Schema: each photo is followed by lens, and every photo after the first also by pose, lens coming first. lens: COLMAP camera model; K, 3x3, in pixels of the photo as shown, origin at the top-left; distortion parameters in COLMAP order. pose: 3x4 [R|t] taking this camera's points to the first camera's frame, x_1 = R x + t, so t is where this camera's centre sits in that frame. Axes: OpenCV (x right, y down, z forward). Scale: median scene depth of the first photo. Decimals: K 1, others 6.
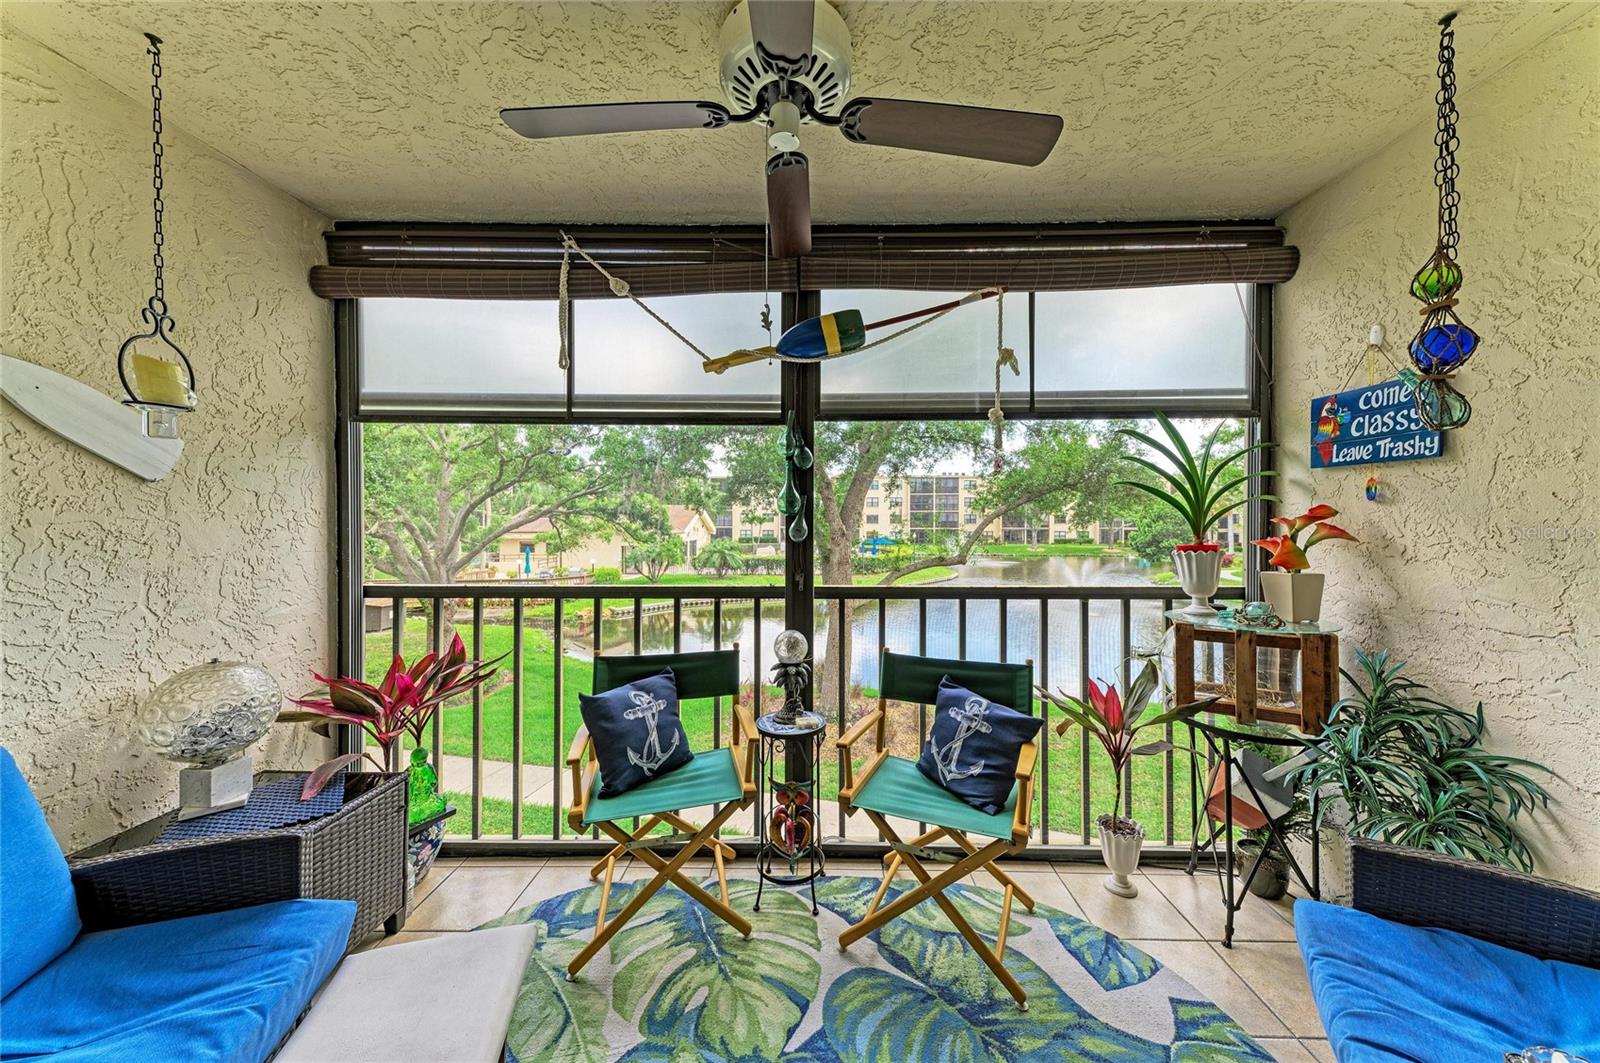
lens RADIAL K [[542.1, 0, 807.8], [0, 542.1, 525.2], [0, 0, 1]] dist [0.020292, -0.004094]
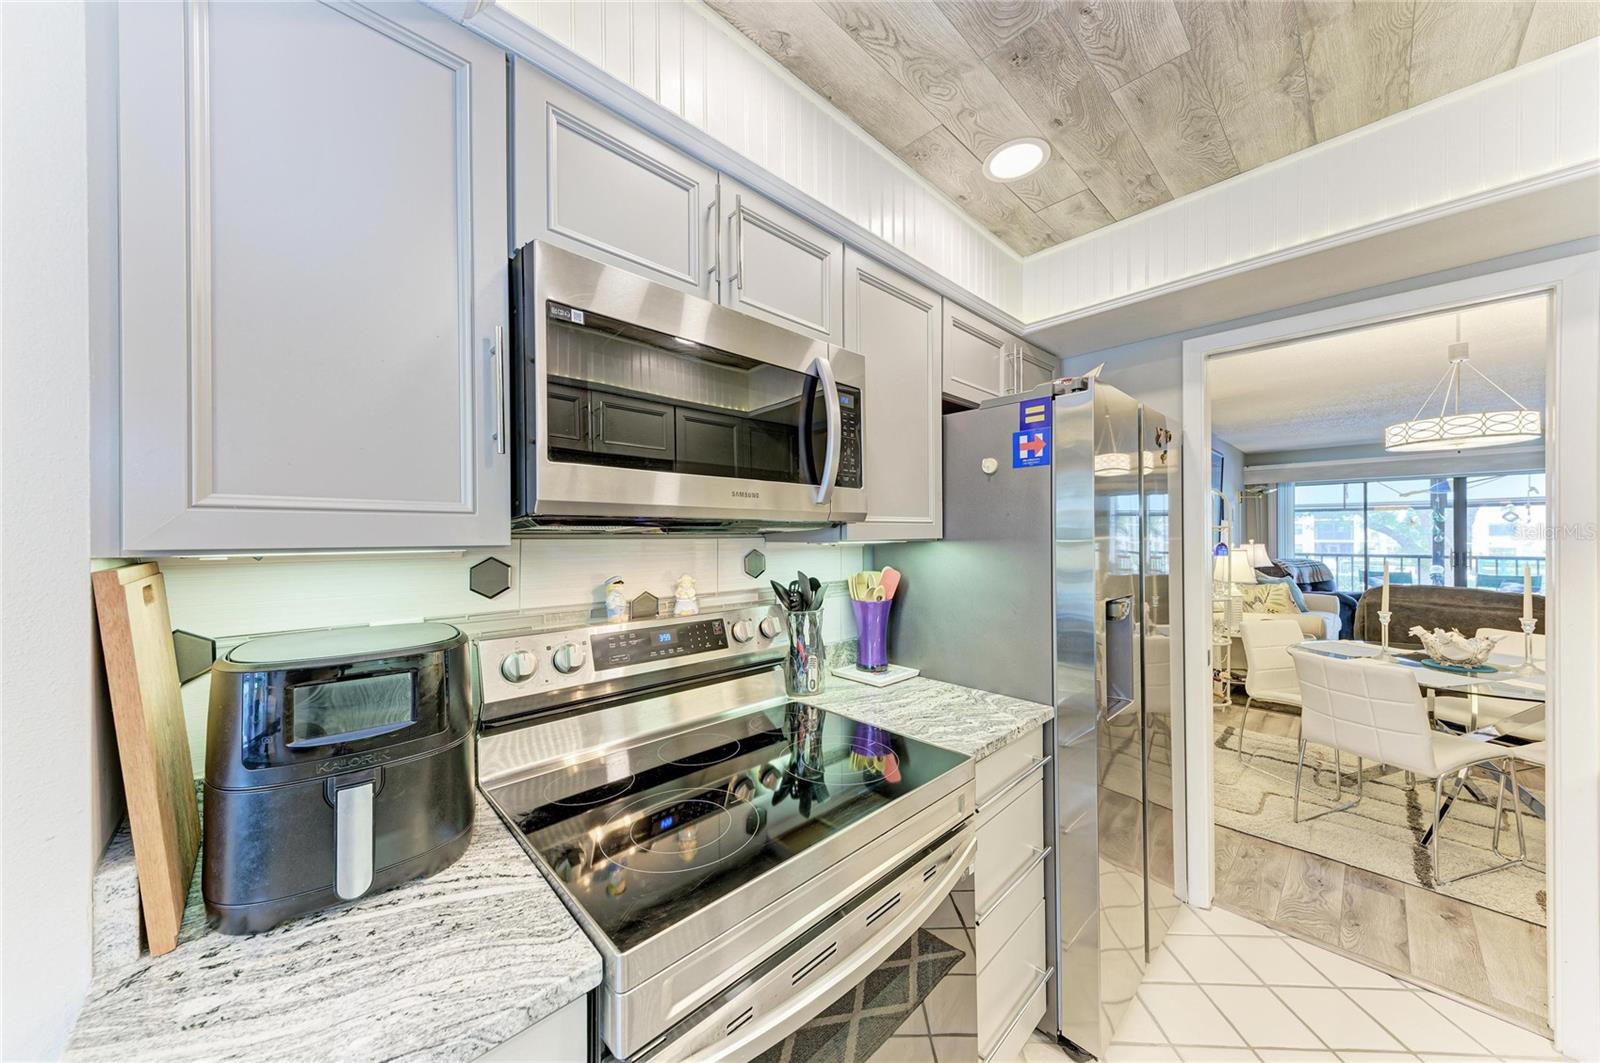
lens RADIAL K [[539.4, 0, 801.4], [0, 539.4, 534.6], [0, 0, 1]] dist [0.021176, -0.004446]
pose [[0.704757, -0.004136, -0.709437, -0.430807], [-0.000962, 0.999977, -0.006786, 0.011694], [0.709448, 0.005466, 0.704736, -4.855091]]
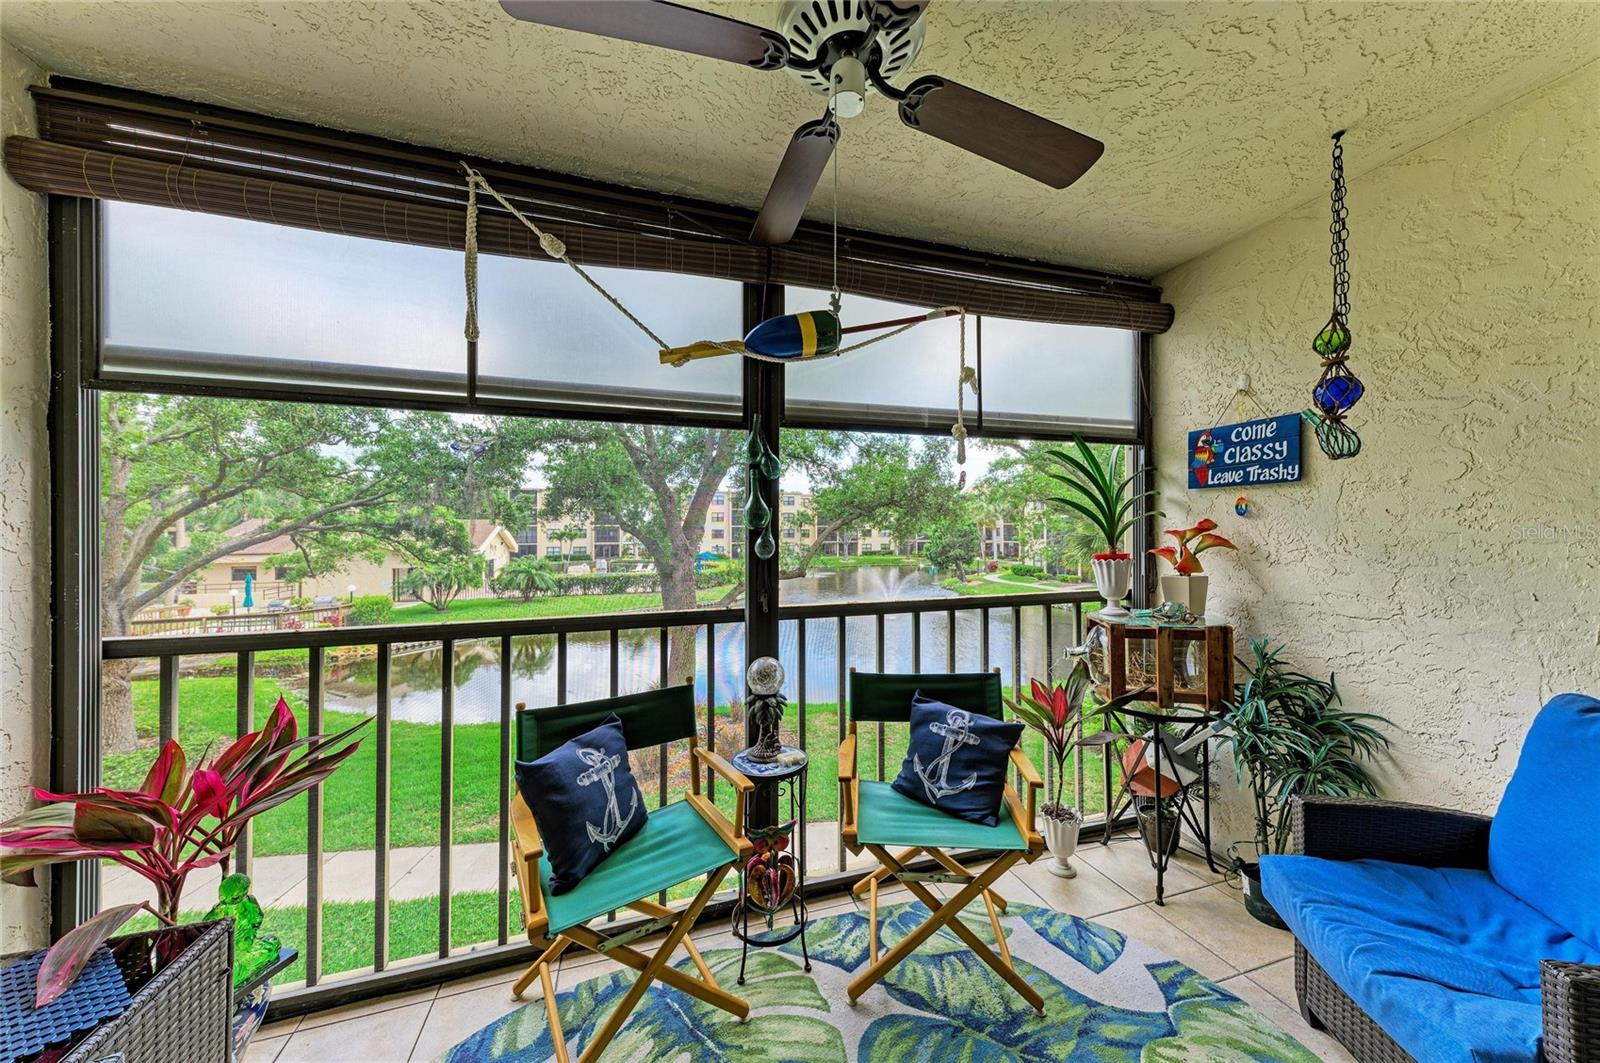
lens RADIAL K [[539.4, 0, 801.4], [0, 539.4, 534.6], [0, 0, 1]] dist [0.021176, -0.004446]
pose [[0.948438, -0.007593, 0.316872, -0.261698], [0.010746, 0.999909, -0.008205, -0.002051], [-0.316781, 0.011187, 0.948433, 0.131124]]
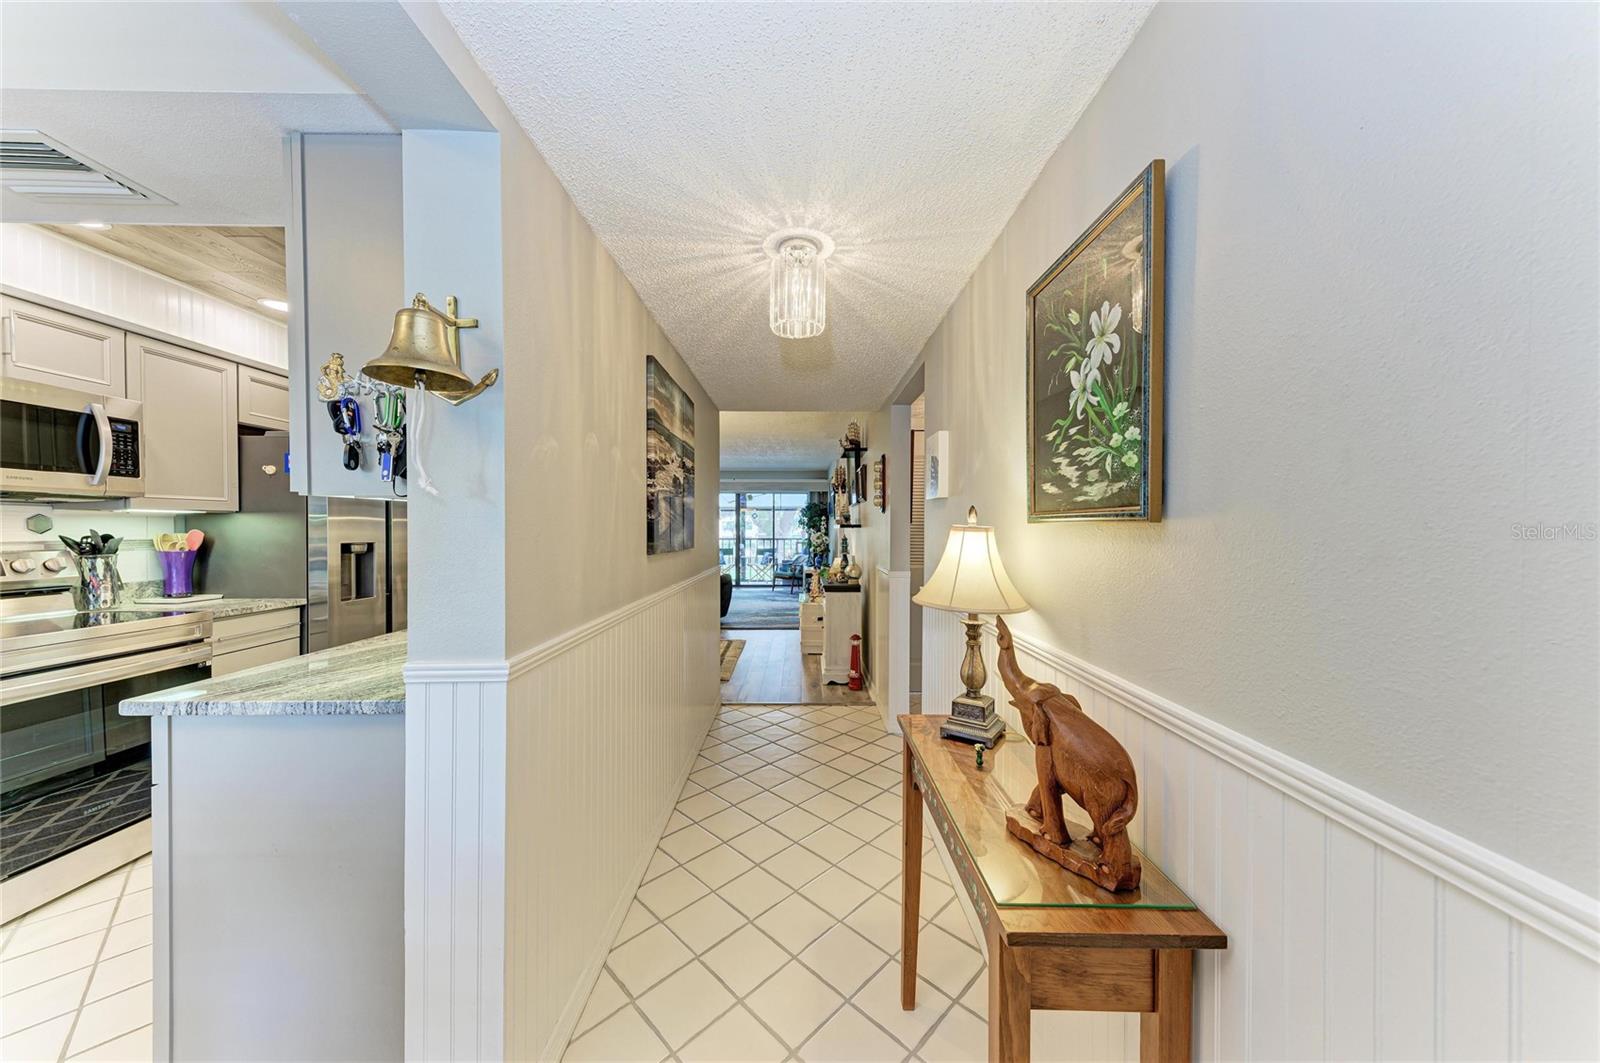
lens RADIAL K [[539.4, 0, 801.4], [0, 539.4, 534.6], [0, 0, 1]] dist [0.021176, -0.004446]
pose [[0.999682, 0.002147, 0.025143, 0.528937], [-0.002219, 0.999994, 0.002834, 0.064762], [-0.025137, -0.002889, 0.999680, -5.545678]]
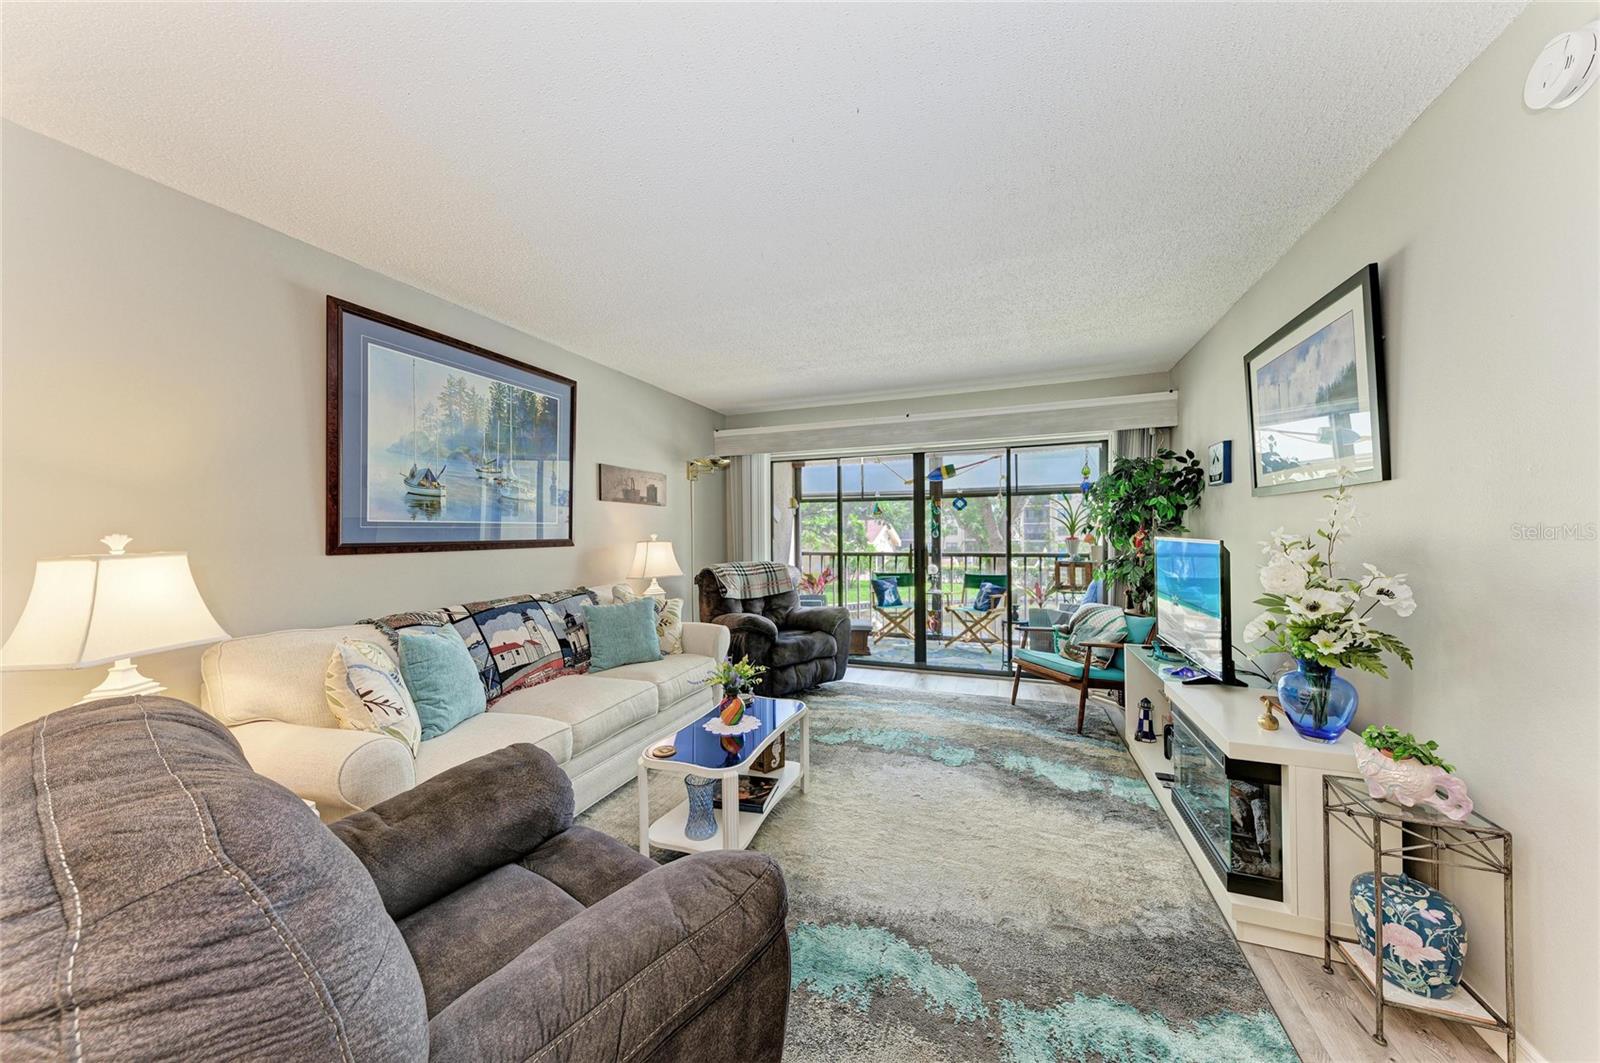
lens RADIAL K [[539.4, 0, 801.4], [0, 539.4, 534.6], [0, 0, 1]] dist [0.021176, -0.004446]
pose [[0.940322, -0.008406, -0.340181, 0.333638], [0.005839, 0.999946, -0.008569, 0.039536], [0.340235, 0.006071, 0.940321, -2.317567]]
